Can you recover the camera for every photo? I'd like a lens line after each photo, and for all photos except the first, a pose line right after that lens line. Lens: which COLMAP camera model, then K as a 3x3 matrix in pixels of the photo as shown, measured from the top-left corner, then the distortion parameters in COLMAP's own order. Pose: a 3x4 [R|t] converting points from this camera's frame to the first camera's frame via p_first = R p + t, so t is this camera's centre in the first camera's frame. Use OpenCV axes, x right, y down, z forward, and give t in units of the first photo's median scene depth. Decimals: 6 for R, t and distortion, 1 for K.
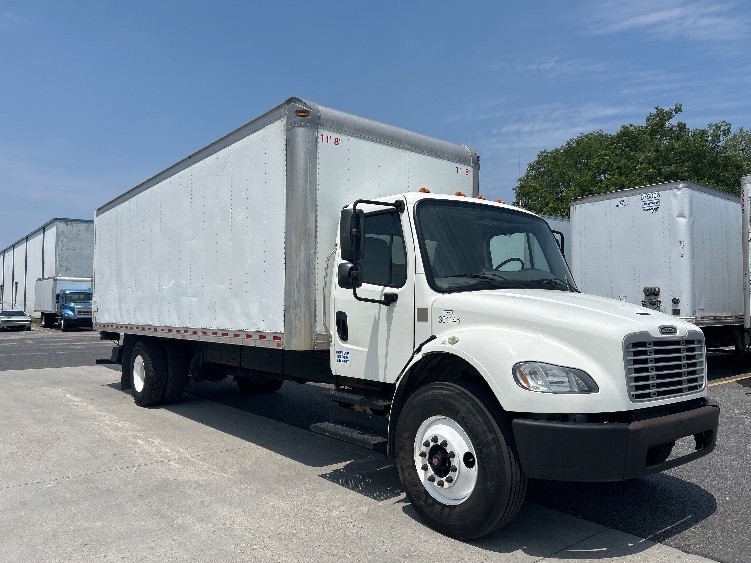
lens RADIAL K [[571.3, 0, 372.9], [0, 571.3, 288.7], [0, 0, 1]] dist [0.008251, -0.024273]
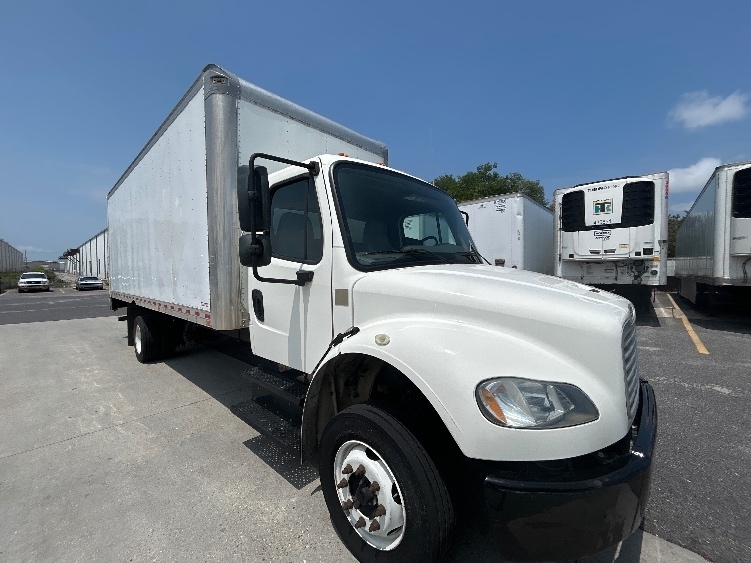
lens RADIAL K [[310.7, 0, 375.2], [0, 310.7, 281.6], [0, 0, 1]] dist [-0.008334, -0.000121]
pose [[0.985765, -0.017016, 0.167263, 0.058298], [0.006226, 0.997877, 0.064822, -0.006031], [-0.168011, -0.062858, 0.983779, 0.534090]]
